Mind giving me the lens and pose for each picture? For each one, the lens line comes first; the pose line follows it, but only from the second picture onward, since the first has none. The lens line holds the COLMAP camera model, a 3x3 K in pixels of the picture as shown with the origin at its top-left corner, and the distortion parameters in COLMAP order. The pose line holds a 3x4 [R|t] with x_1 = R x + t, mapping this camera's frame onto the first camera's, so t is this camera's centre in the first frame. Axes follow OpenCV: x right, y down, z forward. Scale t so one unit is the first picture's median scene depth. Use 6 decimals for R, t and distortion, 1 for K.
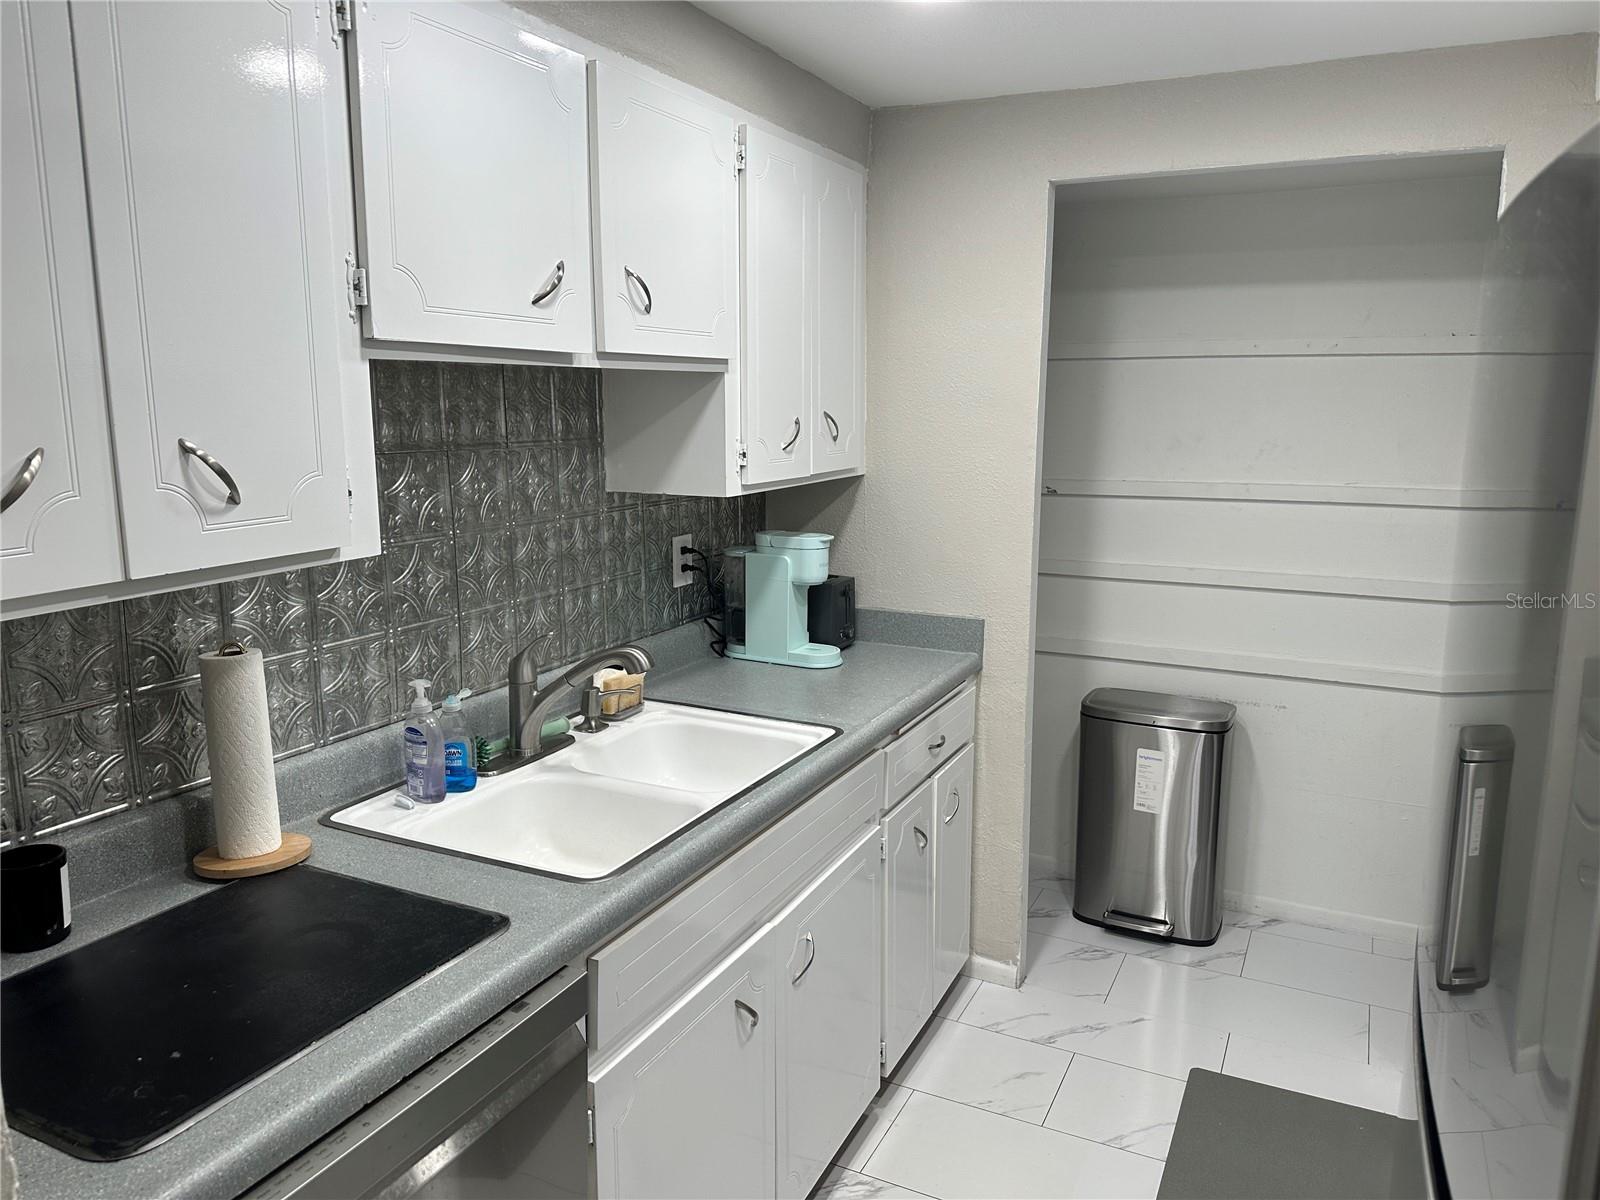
lens RADIAL K [[1153.8, 0, 822.4], [0, 1153.8, 601.2], [0, 0, 1]] dist [0.149321, -0.294088]
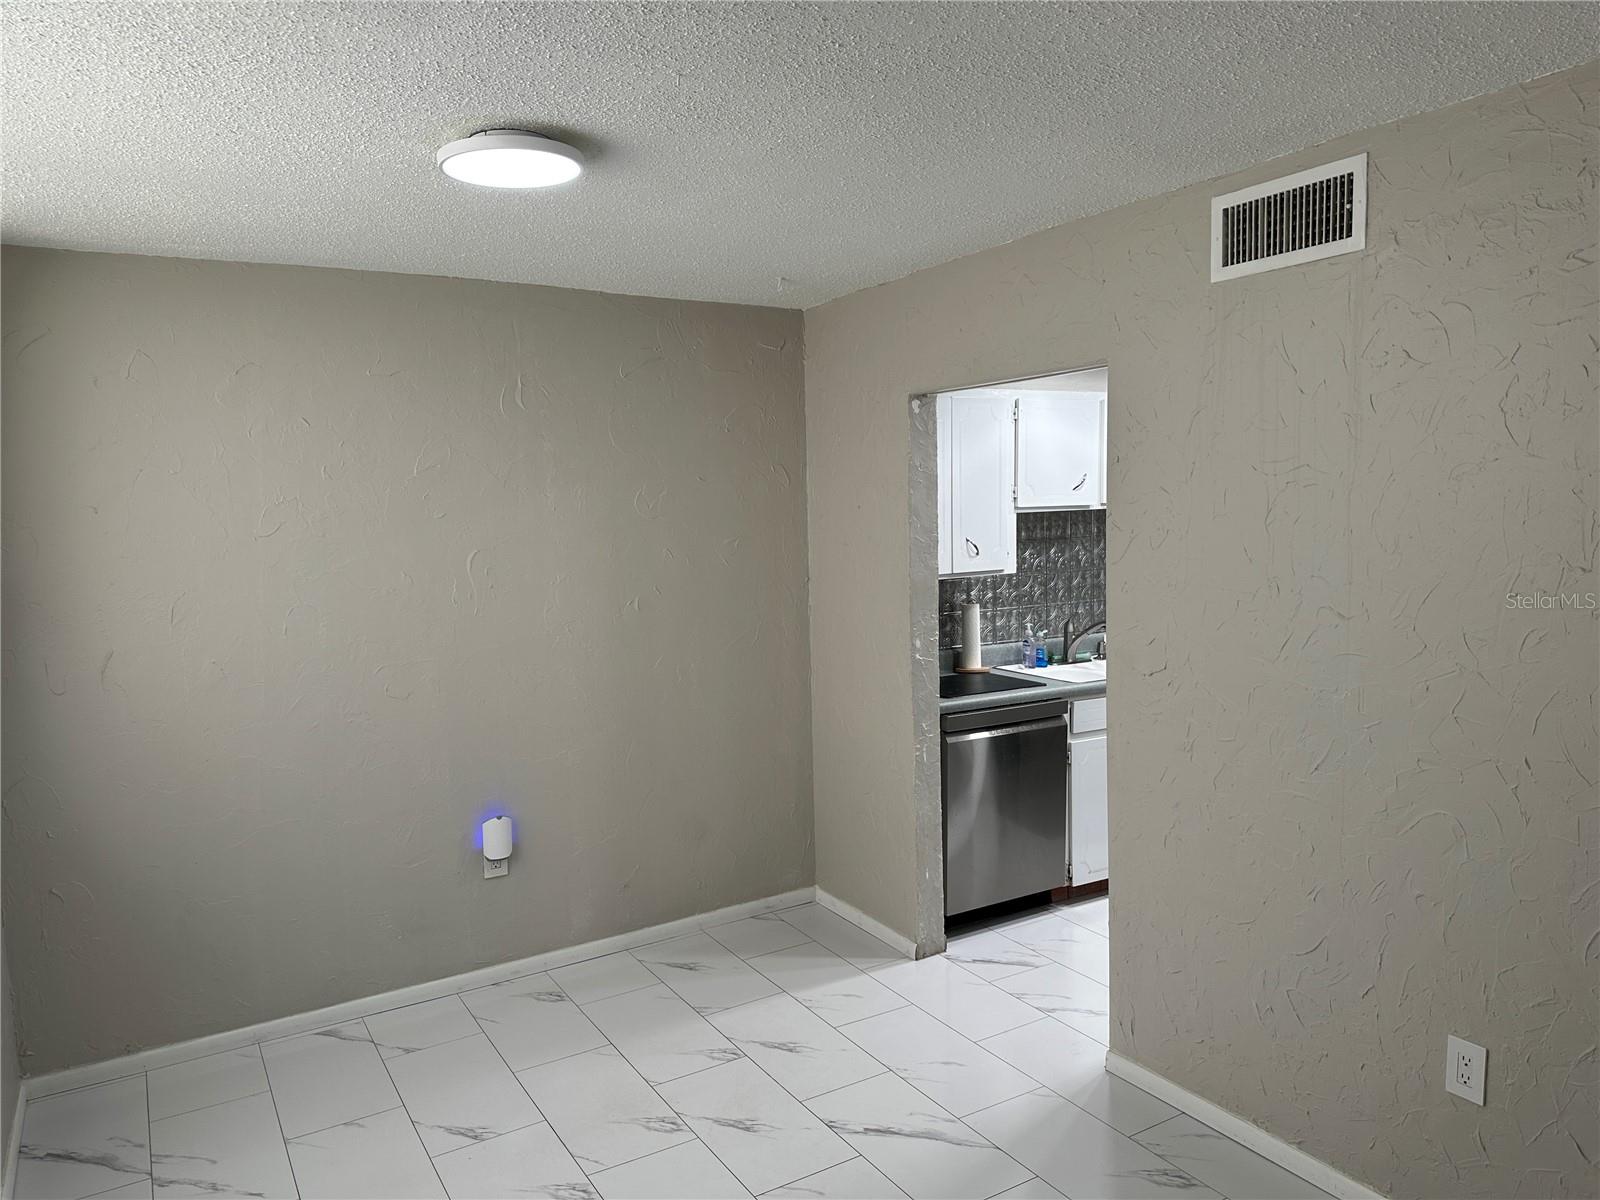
lens RADIAL K [[1161.0, 0, 800.0], [0, 1161.0, 600.0], [0, 0, 1]] dist [0.072368, -0.077539]
pose [[0.840597, 0.026791, -0.540998, 0.646616], [-0.070707, 0.995657, -0.060557, 0.204498], [0.537026, 0.089156, 0.838841, -1.506382]]
